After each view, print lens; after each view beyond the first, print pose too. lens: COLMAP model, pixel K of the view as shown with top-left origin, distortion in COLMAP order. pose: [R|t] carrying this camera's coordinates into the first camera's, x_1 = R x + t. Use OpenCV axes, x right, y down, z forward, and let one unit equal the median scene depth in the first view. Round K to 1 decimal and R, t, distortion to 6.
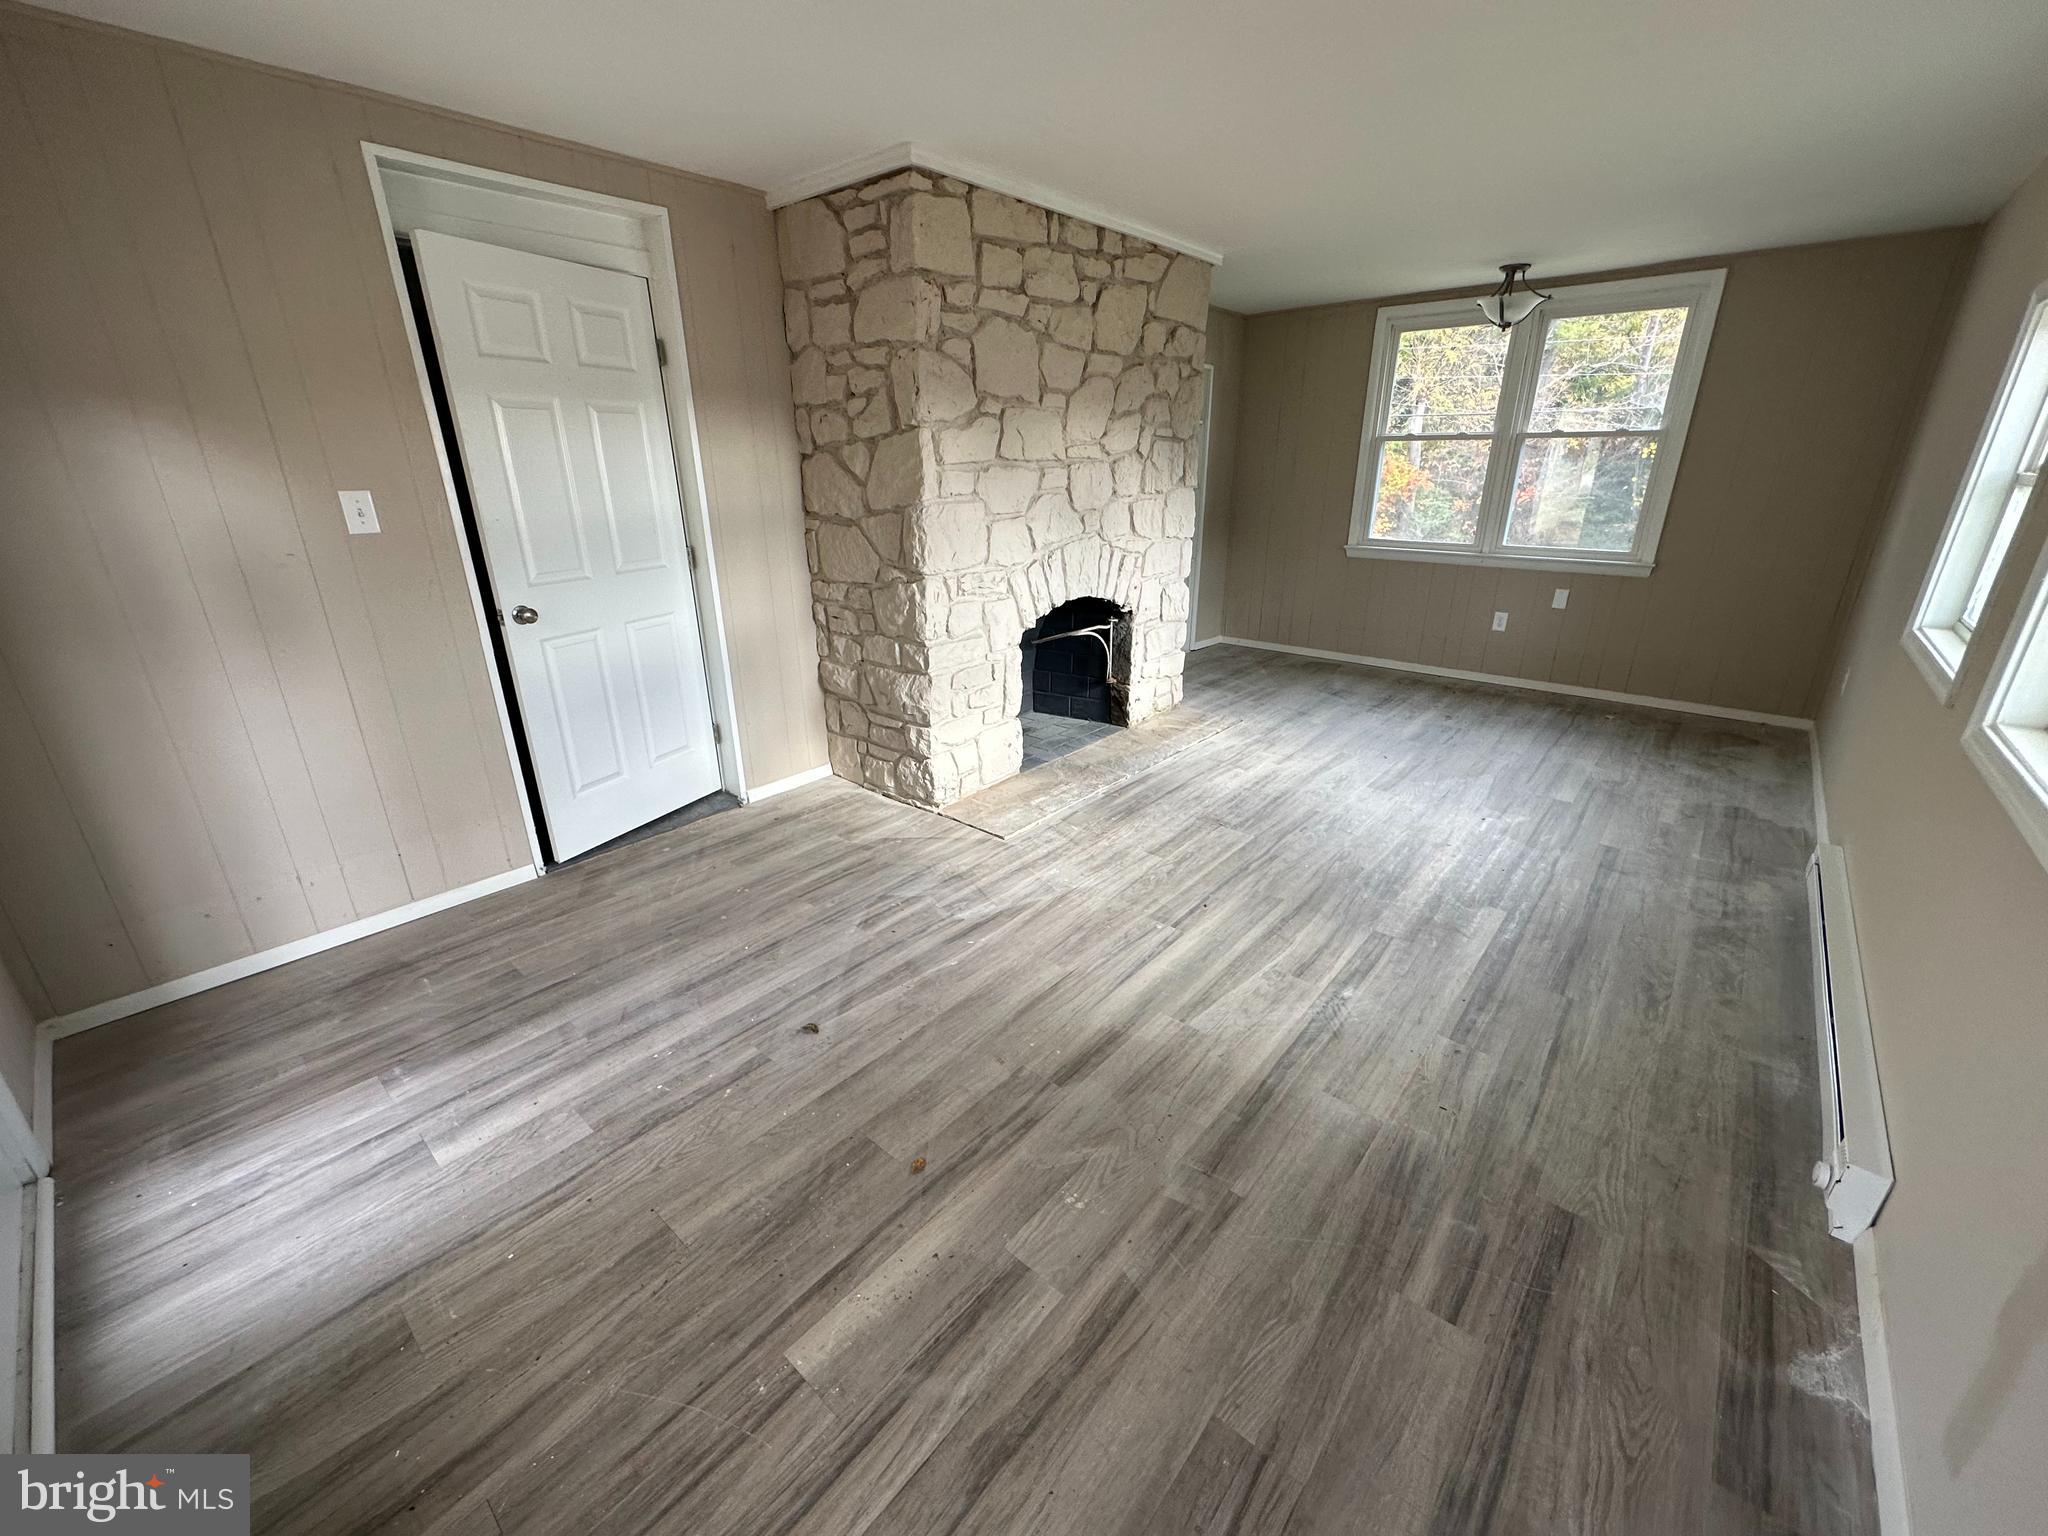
lens RADIAL K [[812.2, 0, 1024.0], [0, 812.2, 768.0], [0, 0, 1]] dist [-0.004051, -0.000188]
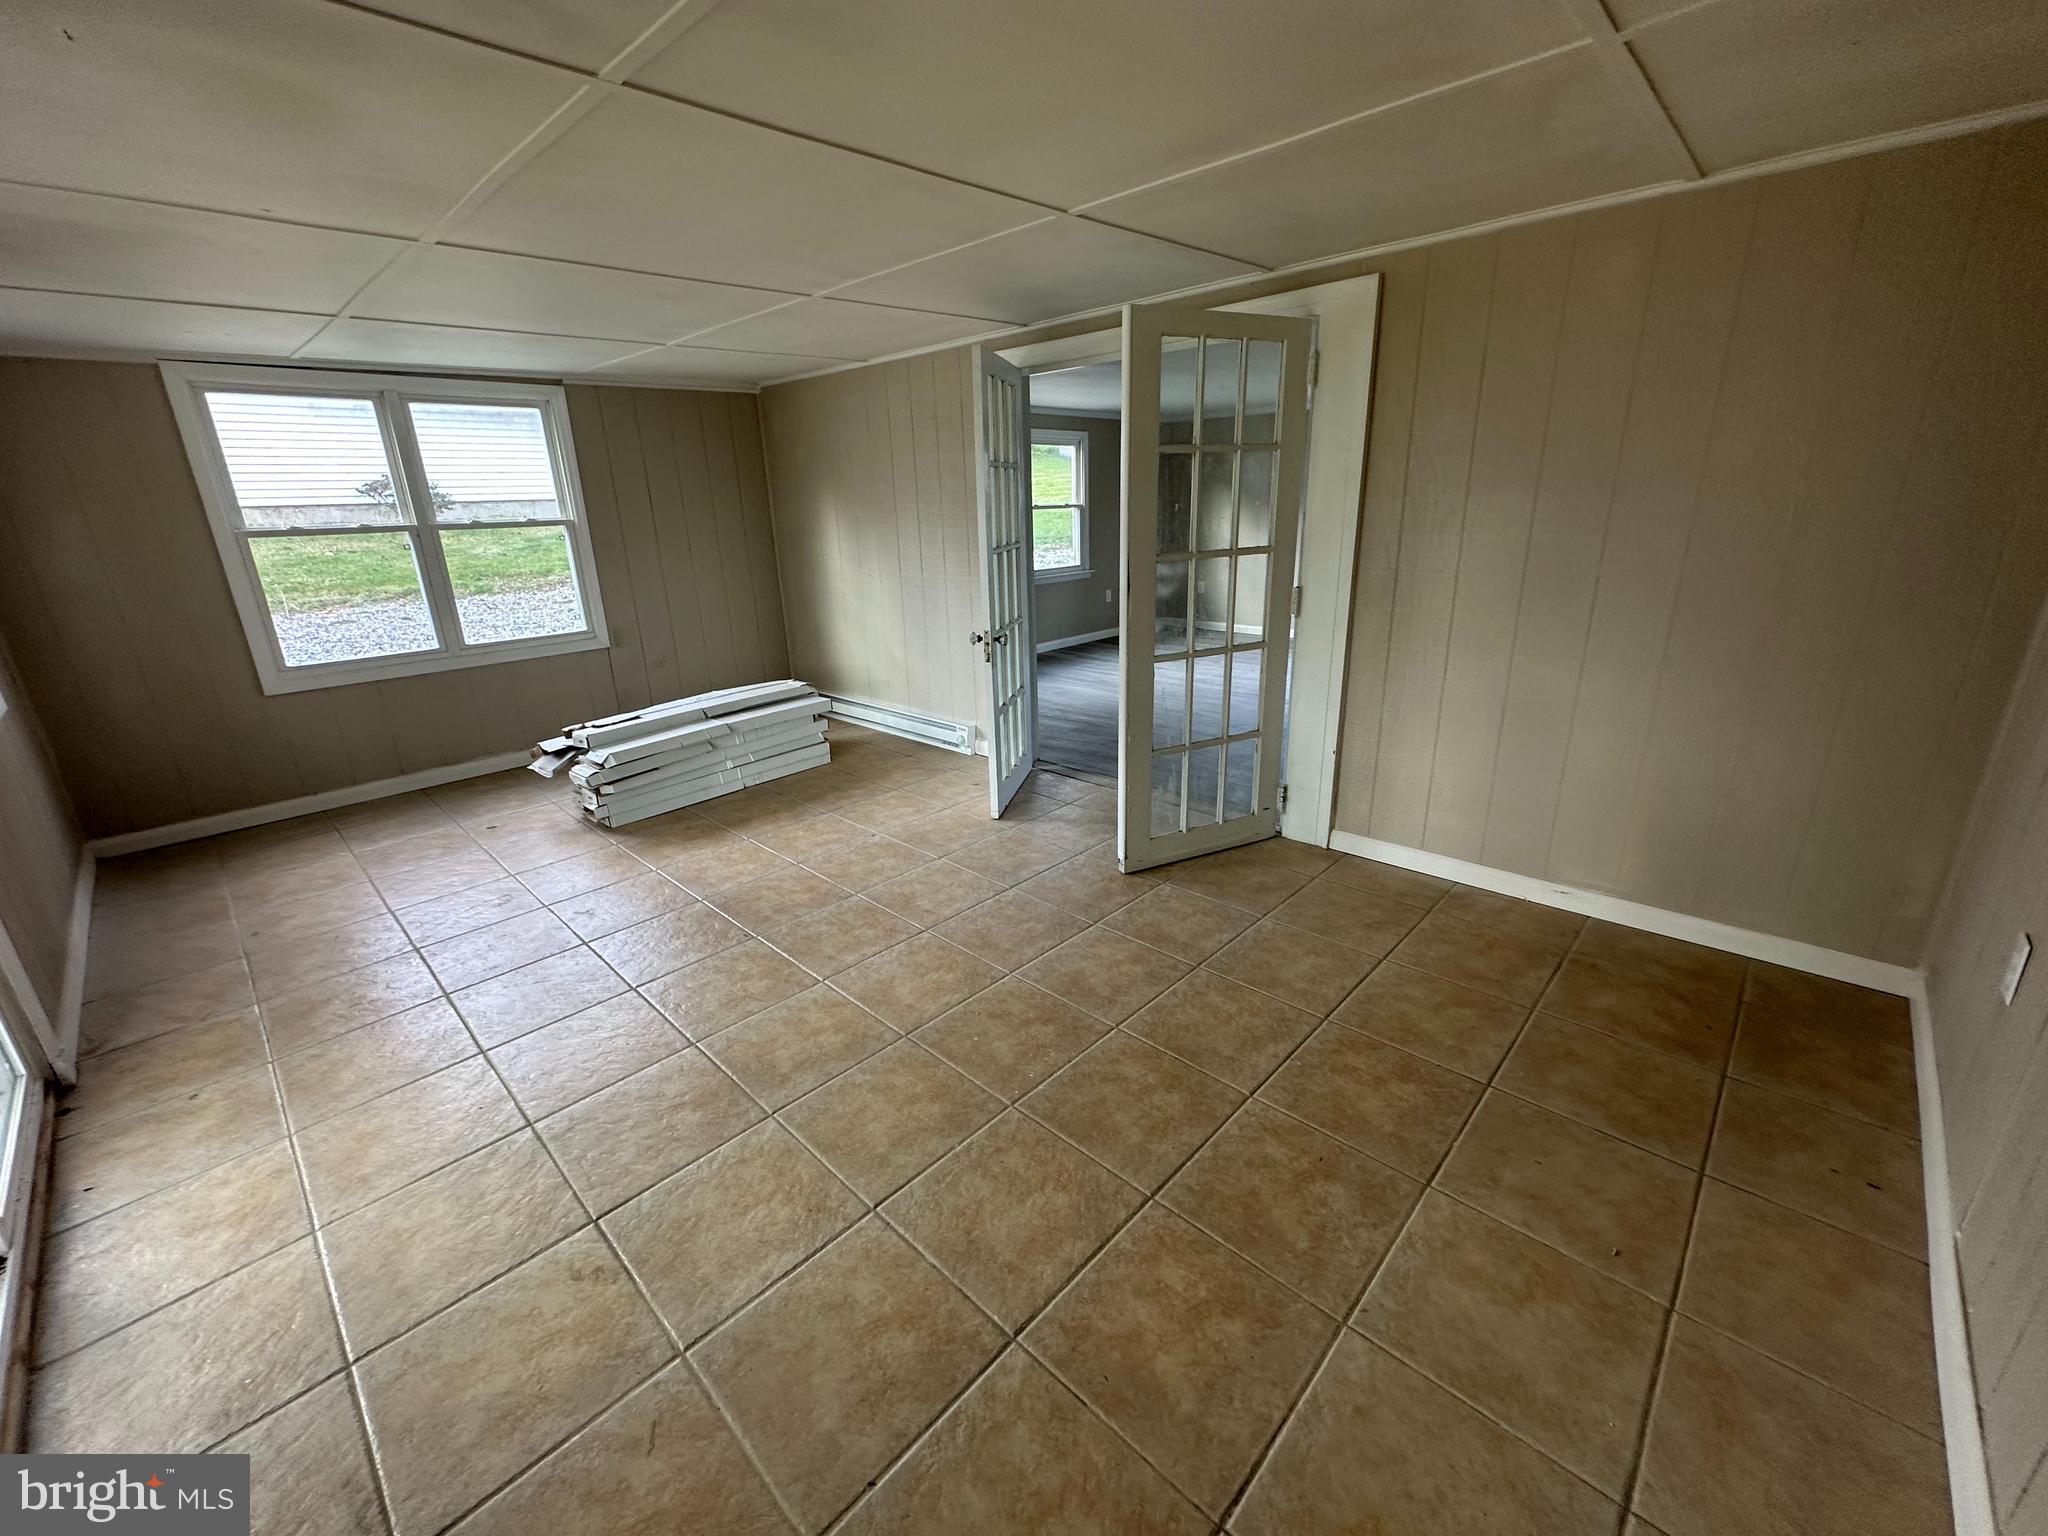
lens RADIAL K [[812.2, 0, 1024.0], [0, 812.2, 768.0], [0, 0, 1]] dist [-0.004051, -0.000188]
pose [[0.046246, -0.312130, 0.948913, -0.302850], [0.382723, 0.882980, 0.271790, -0.158350], [-0.922705, 0.350602, 0.160293, 0.317905]]
